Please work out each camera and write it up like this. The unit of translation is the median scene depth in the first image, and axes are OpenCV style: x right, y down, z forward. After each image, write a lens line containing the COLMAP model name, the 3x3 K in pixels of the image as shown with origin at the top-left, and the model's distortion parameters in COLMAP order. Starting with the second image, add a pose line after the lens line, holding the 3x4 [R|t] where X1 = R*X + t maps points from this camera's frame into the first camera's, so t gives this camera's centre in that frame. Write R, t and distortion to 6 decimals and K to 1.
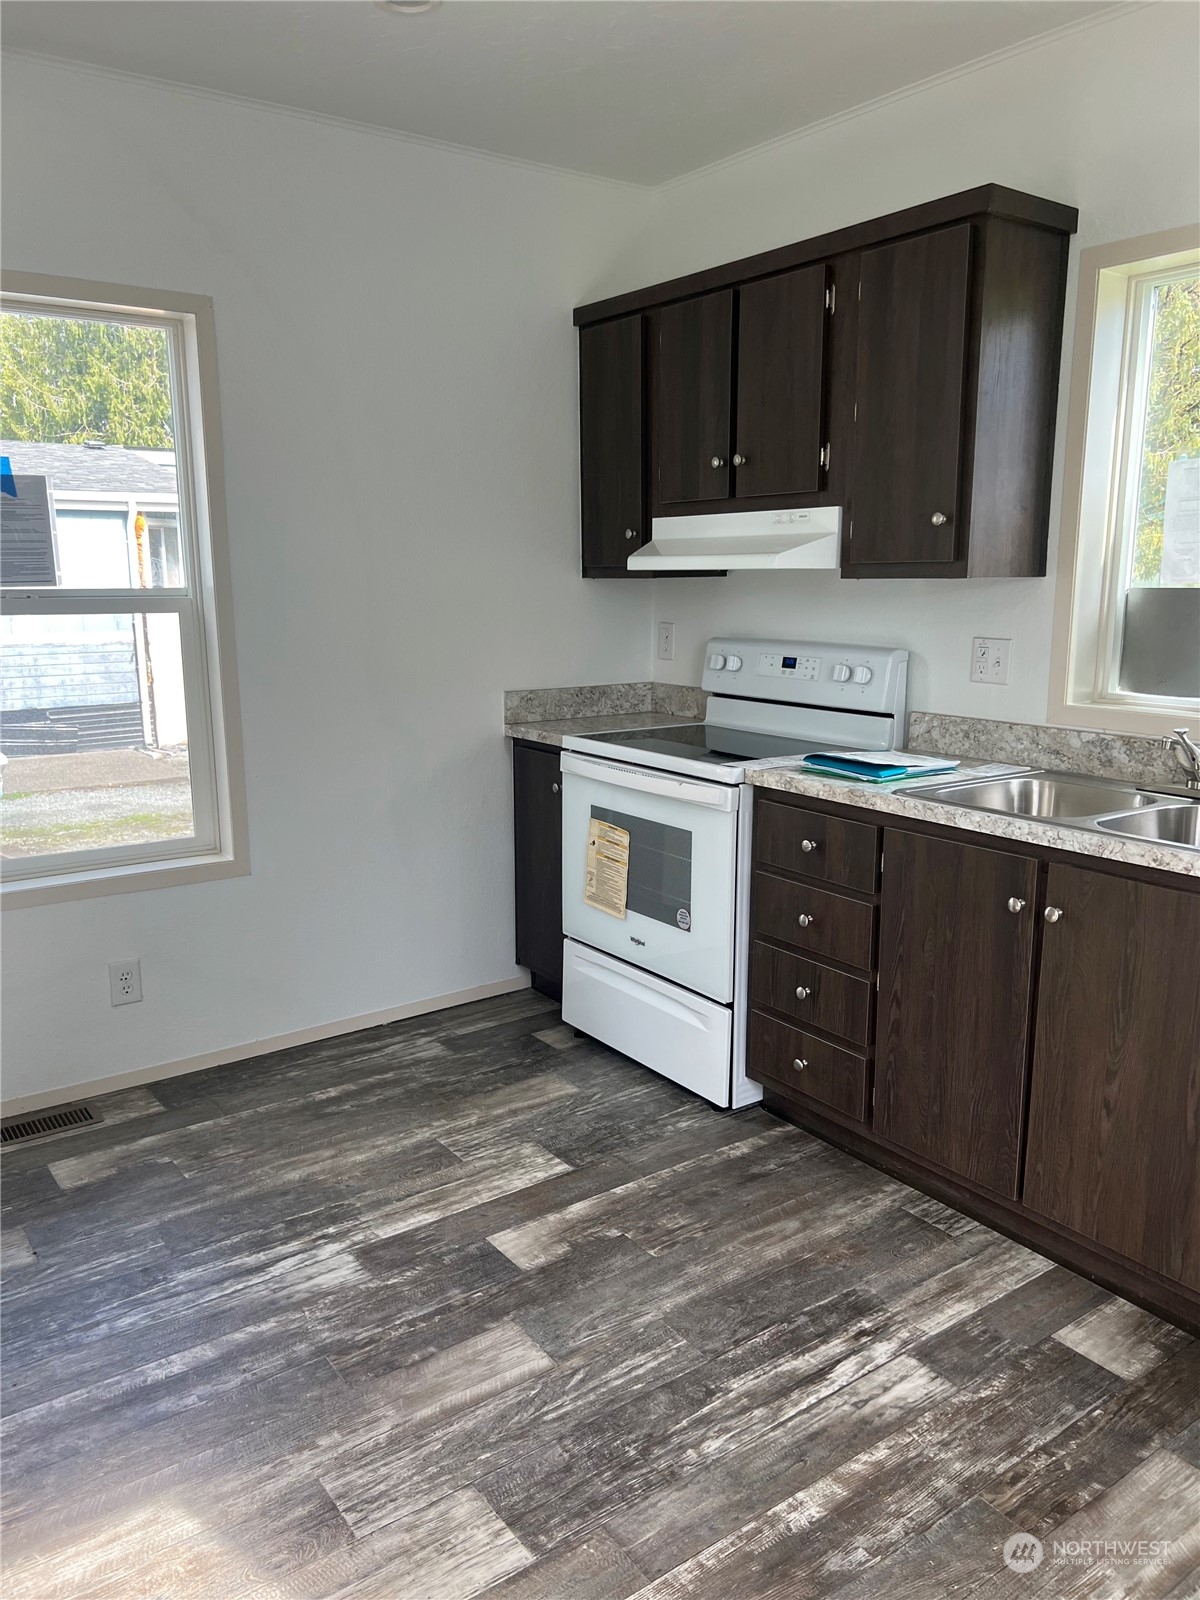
lens RADIAL K [[1208.4, 0, 624.8], [0, 1208.4, 794.1], [0, 0, 1]] dist [0.049946, -0.051384]
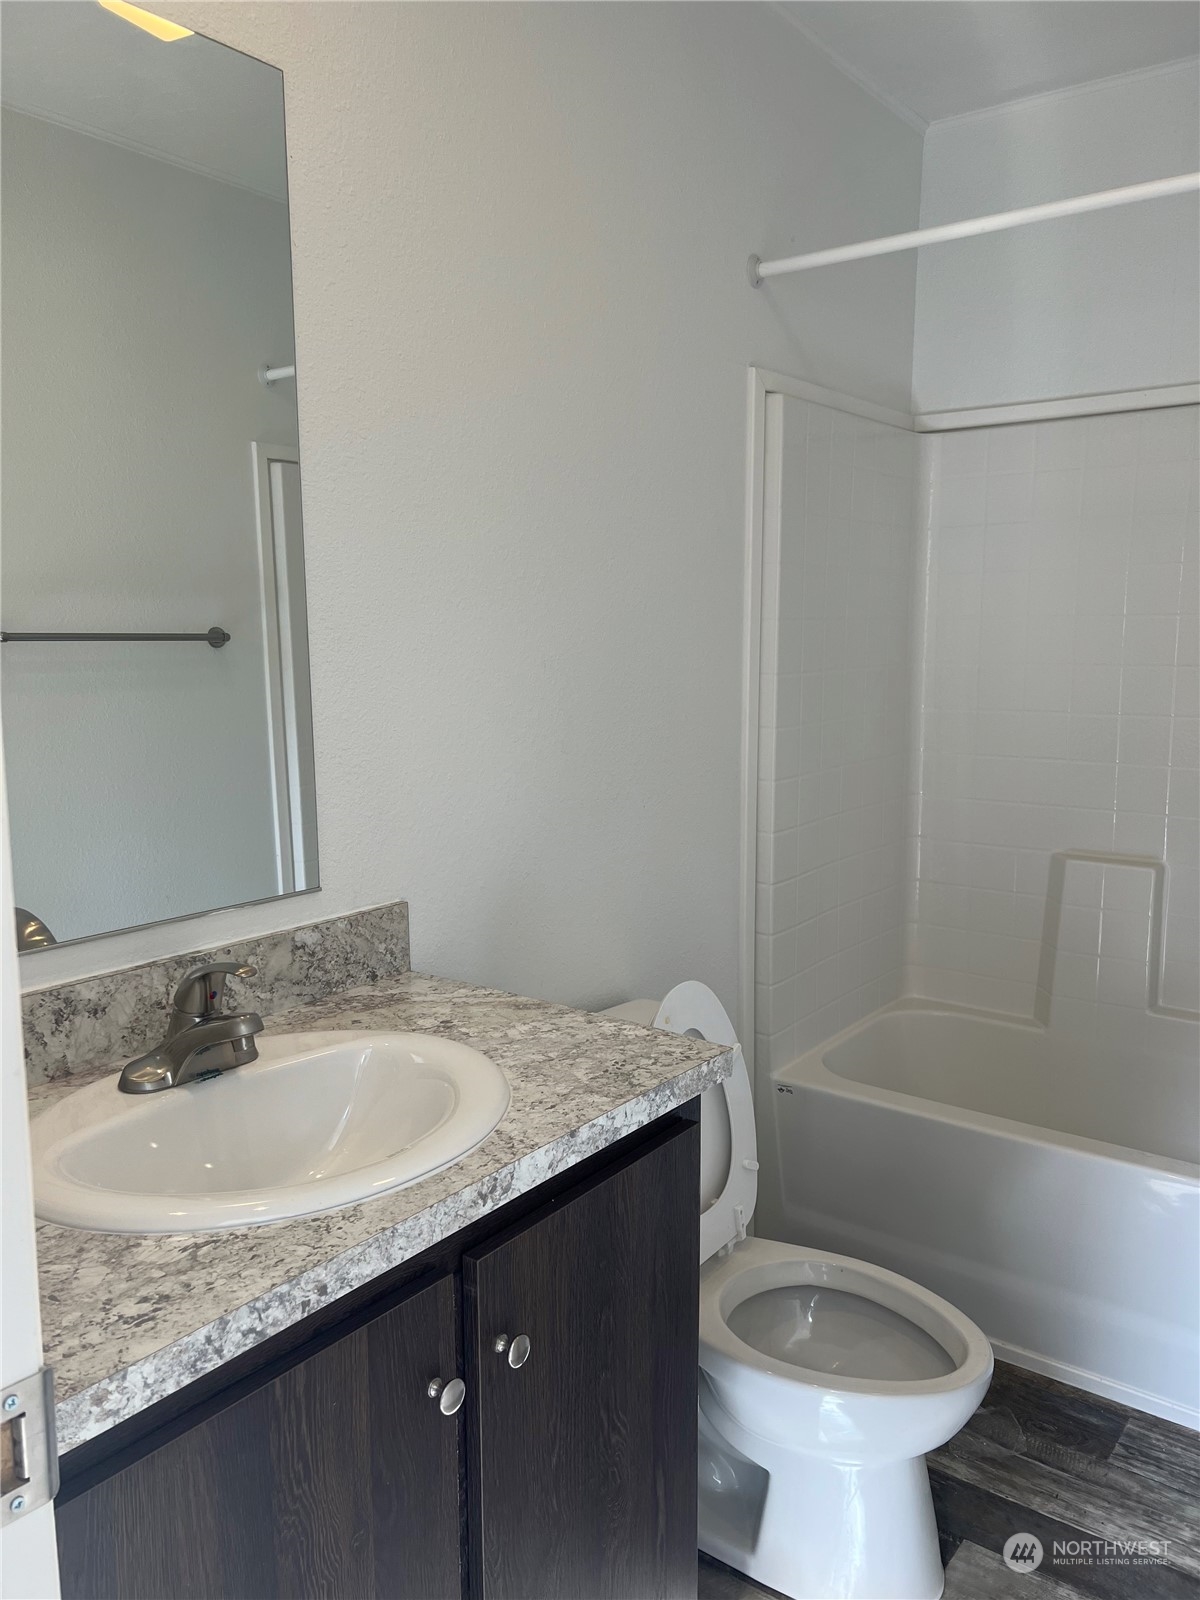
lens RADIAL K [[1208.4, 0, 601.8], [0, 1208.4, 815.6], [0, 0, 1]] dist [0.049946, -0.051384]
pose [[0.288945, 0.148383, -0.945776, 0.525949], [-0.185725, 0.977835, 0.096672, -0.007583], [0.939157, 0.147722, 0.310099, 0.085624]]
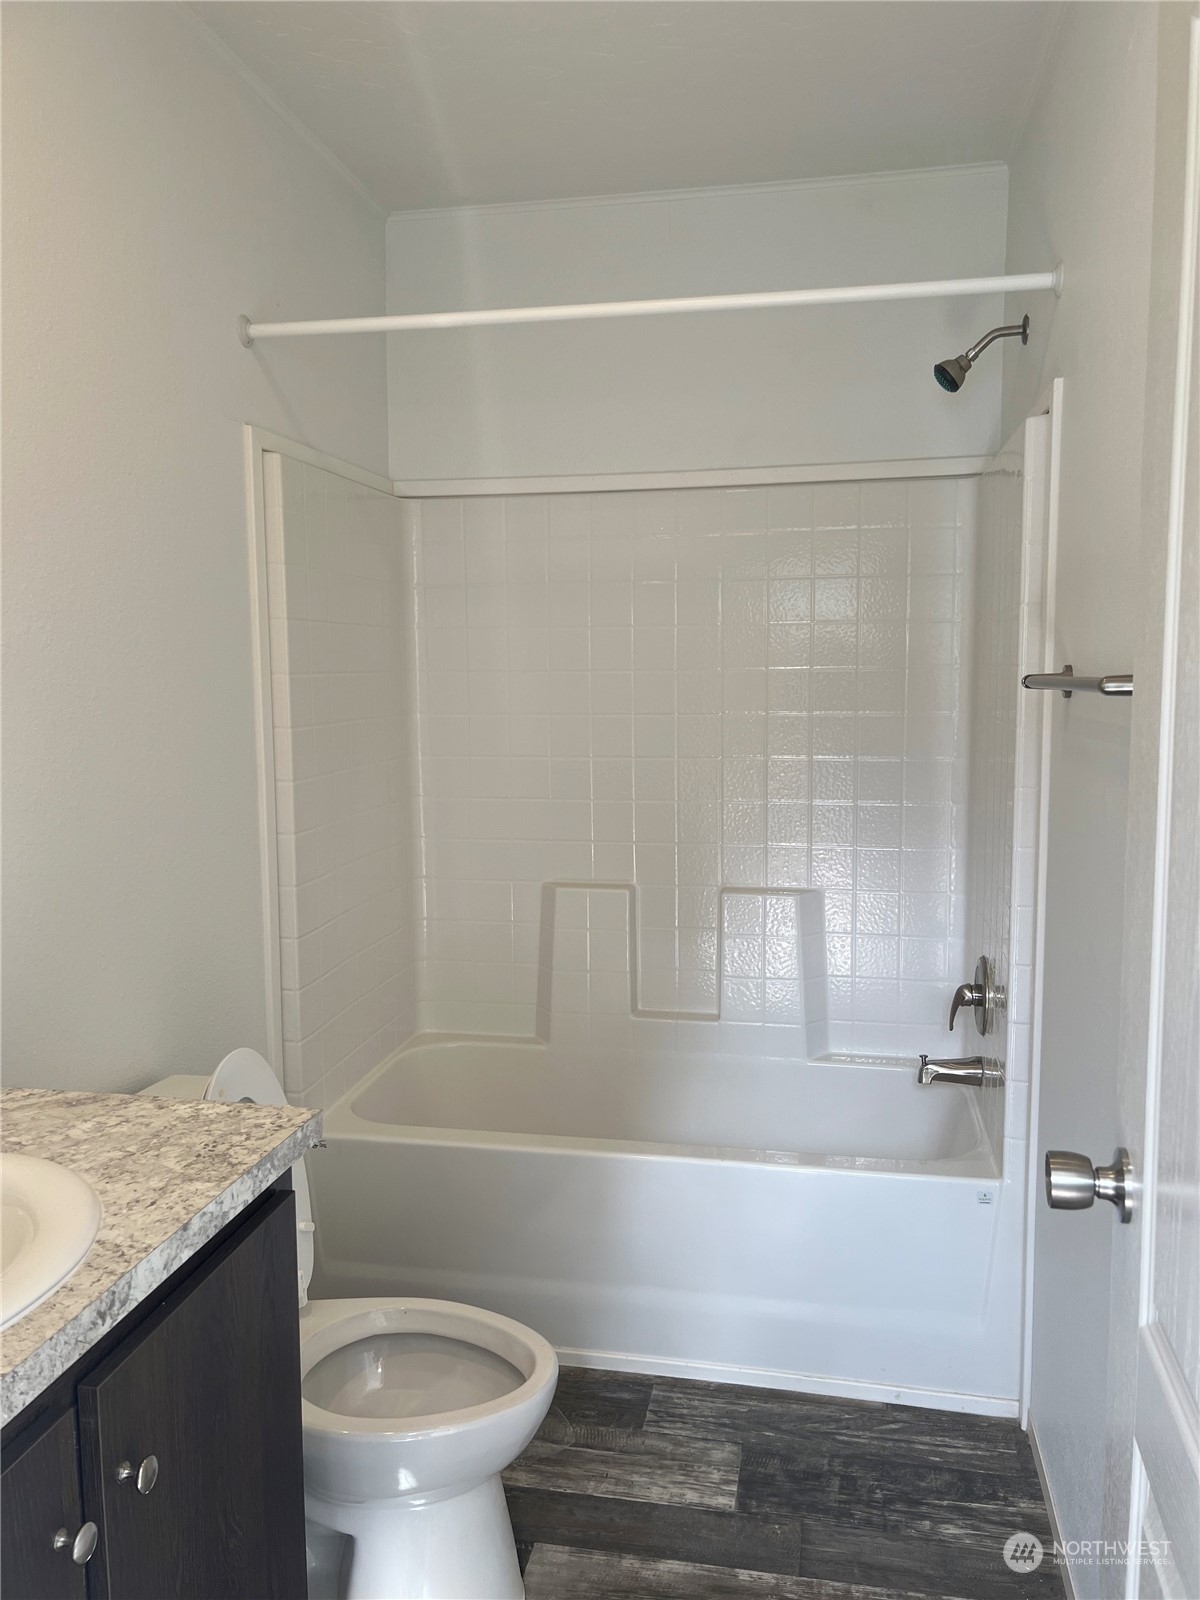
lens RADIAL K [[1208.4, 0, 588.6], [0, 1208.4, 800.3], [0, 0, 1]] dist [0.049946, -0.051384]
pose [[0.673984, 0.077189, -0.734703, 0.511739], [-0.136367, 0.990435, -0.021040, -0.005334], [0.726051, 0.114369, 0.678063, 0.018493]]
